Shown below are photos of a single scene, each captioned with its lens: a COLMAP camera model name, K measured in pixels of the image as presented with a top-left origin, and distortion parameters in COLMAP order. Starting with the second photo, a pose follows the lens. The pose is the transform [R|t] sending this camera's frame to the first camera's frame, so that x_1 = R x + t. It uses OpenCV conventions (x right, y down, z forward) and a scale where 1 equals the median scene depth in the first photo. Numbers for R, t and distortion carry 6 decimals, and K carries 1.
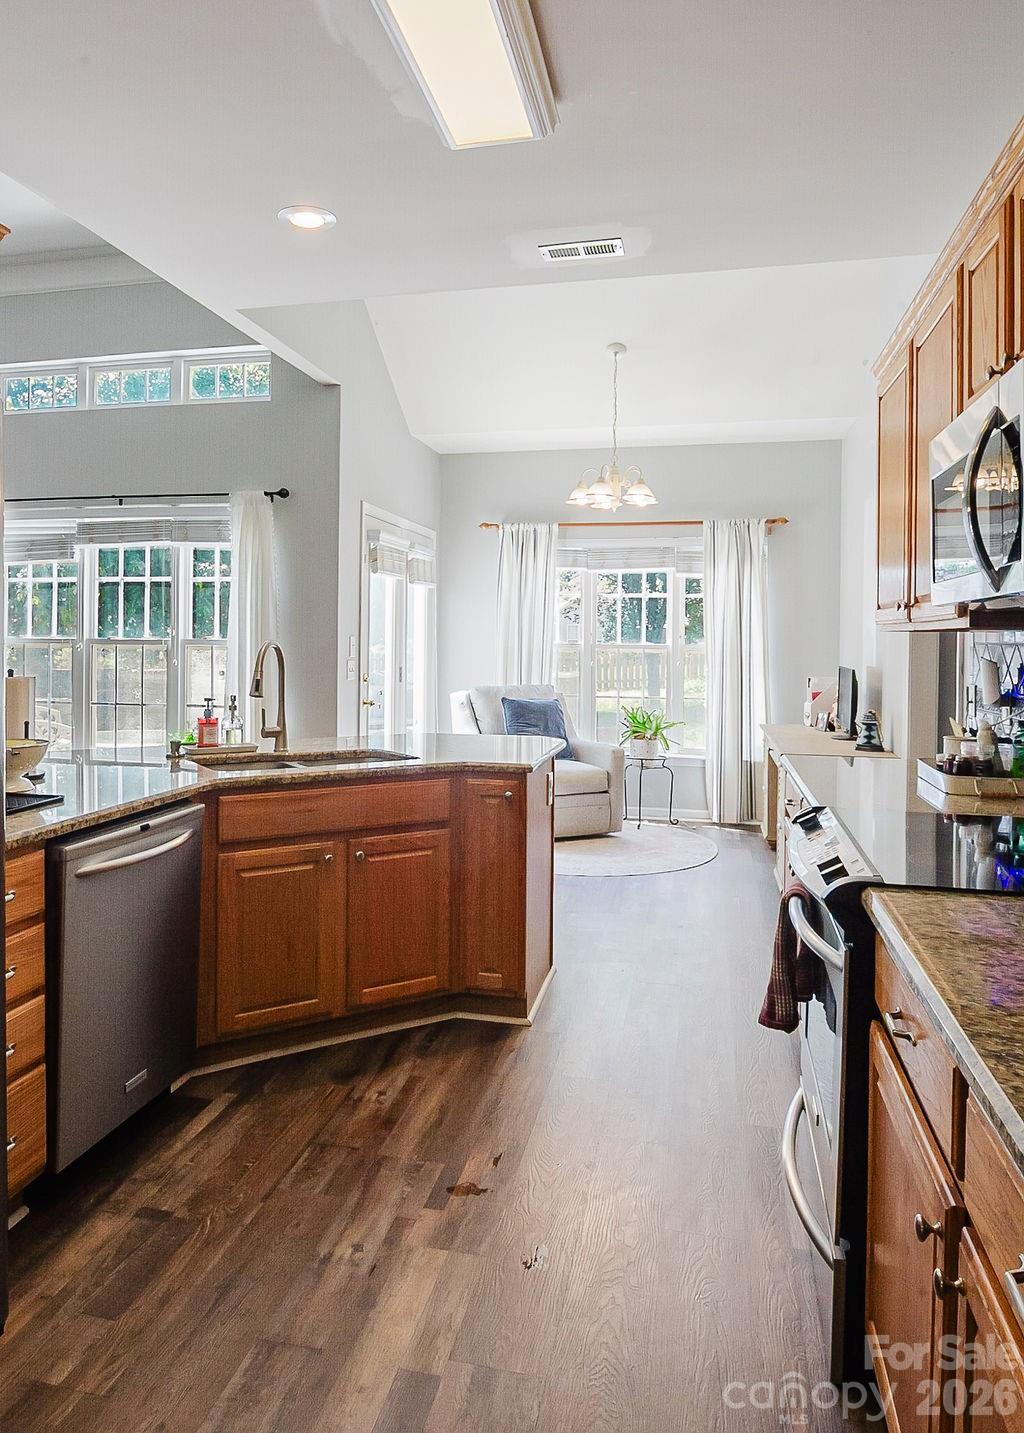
lens RADIAL K [[970.3, 0, 490.0], [0, 970.3, 641.3], [0, 0, 1]] dist [0.001347, -0.001977]
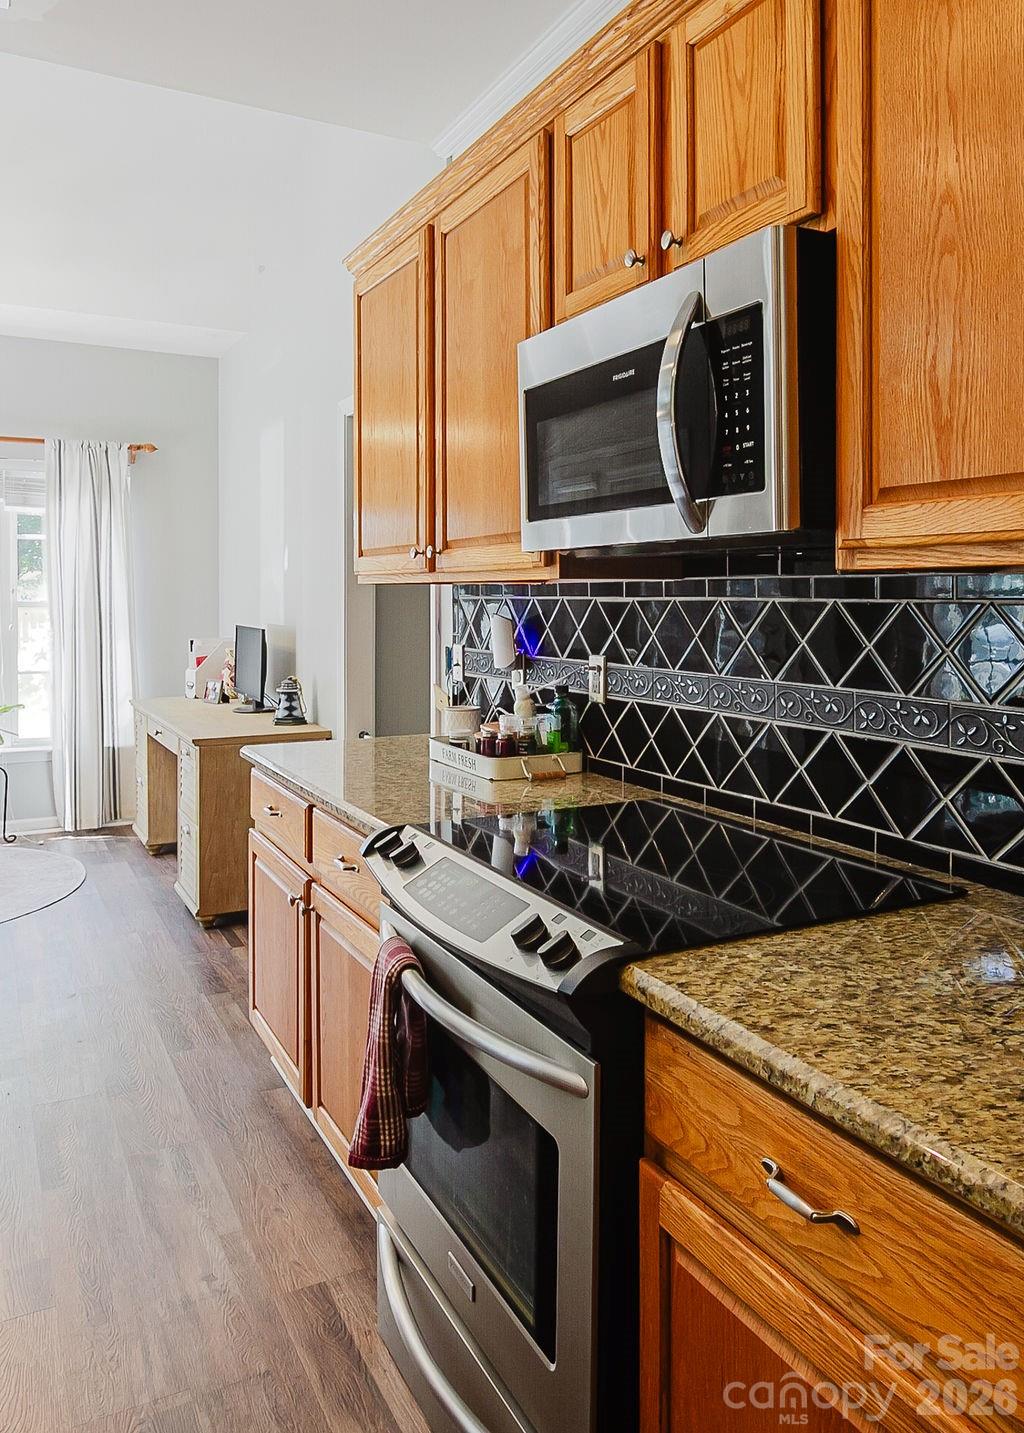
lens RADIAL K [[1028.0, 0, 513.7], [0, 1028.0, 596.4], [0, 0, 1]] dist [0.001926, -0.000122]
pose [[0.751027, -0.009058, 0.660210, -0.053428], [0.007564, 0.999958, 0.005116, -0.001986], [-0.660228, 0.001151, 0.751064, 0.198711]]
